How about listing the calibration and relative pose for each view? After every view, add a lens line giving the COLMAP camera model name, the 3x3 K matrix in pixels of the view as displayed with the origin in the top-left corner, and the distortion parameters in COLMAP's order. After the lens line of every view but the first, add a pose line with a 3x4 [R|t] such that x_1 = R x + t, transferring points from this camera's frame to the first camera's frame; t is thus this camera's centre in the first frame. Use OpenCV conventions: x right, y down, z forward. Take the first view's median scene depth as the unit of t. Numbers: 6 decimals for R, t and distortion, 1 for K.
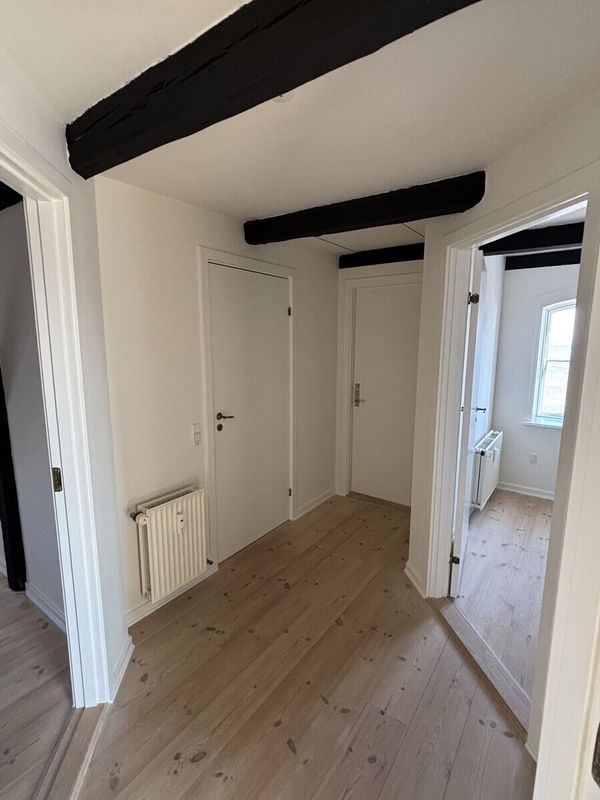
lens RADIAL K [[385.5, 0, 301.2], [0, 385.5, 397.9], [0, 0, 1]] dist [0.001276, 0.001659]
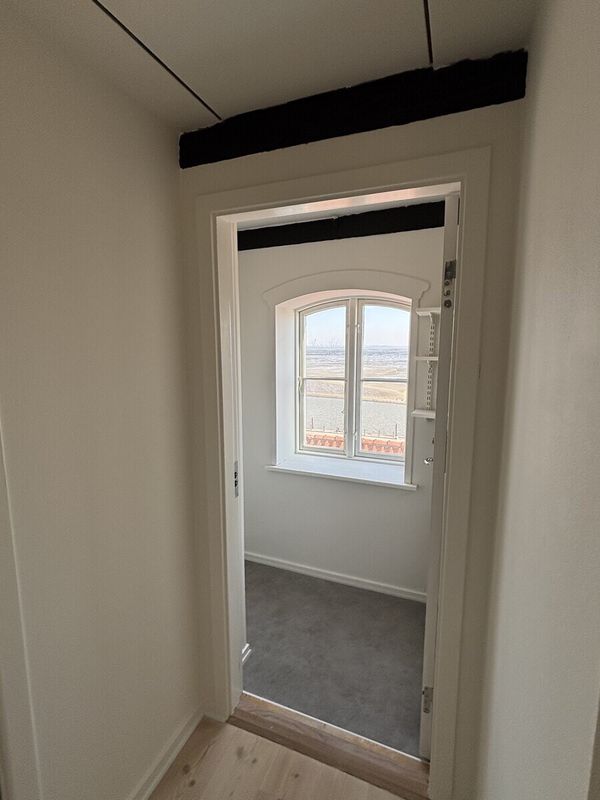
lens RADIAL K [[385.5, 0, 301.2], [0, 385.5, 397.9], [0, 0, 1]] dist [0.001276, 0.001659]
pose [[0.971041, -0.035886, 0.236202, 0.181696], [0.037505, 0.999294, -0.002364, -0.166174], [-0.235950, 0.011154, 0.971701, 0.956033]]
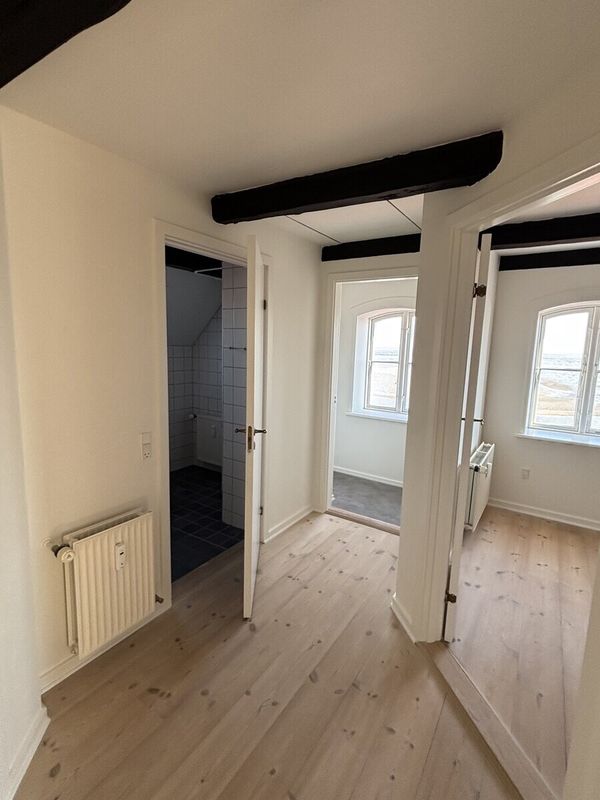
lens RADIAL K [[385.5, 0, 301.2], [0, 385.5, 397.9], [0, 0, 1]] dist [0.001276, 0.001659]
pose [[0.998490, 0.020648, 0.050900, 0.016538], [-0.020034, 0.999720, -0.012561, -0.003836], [-0.051145, 0.011523, 0.998625, 0.163824]]
